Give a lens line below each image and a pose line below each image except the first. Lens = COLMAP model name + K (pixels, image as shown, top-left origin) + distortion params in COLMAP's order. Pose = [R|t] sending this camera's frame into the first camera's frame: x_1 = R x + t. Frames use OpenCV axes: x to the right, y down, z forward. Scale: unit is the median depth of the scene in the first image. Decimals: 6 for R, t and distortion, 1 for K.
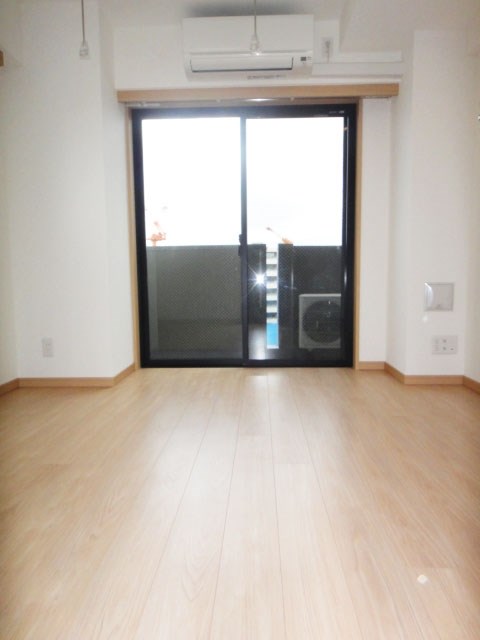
lens RADIAL K [[463.1, 0, 240.0], [0, 463.1, 320.0], [0, 0, 1]] dist [-0.010783, -0.002880]
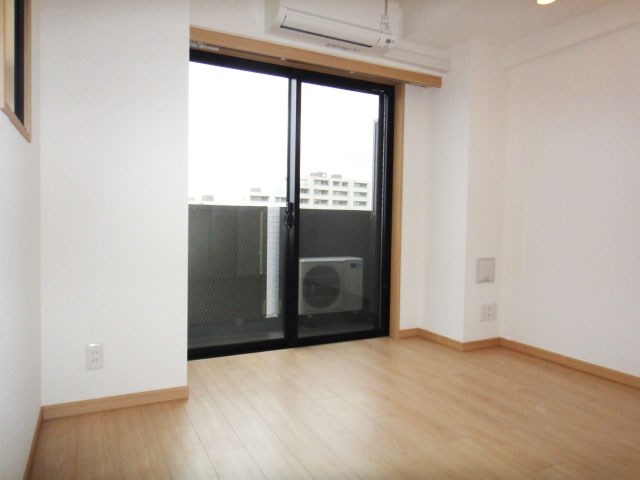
lens RADIAL K [[463.1, 0, 334.0], [0, 463.1, 238.2], [0, 0, 1]] dist [-0.010783, -0.002880]
pose [[0.866783, 0.005460, 0.498656, -0.412528], [0.020224, 0.998732, -0.046091, -0.075581], [-0.498275, 0.050036, 0.865574, 0.172496]]
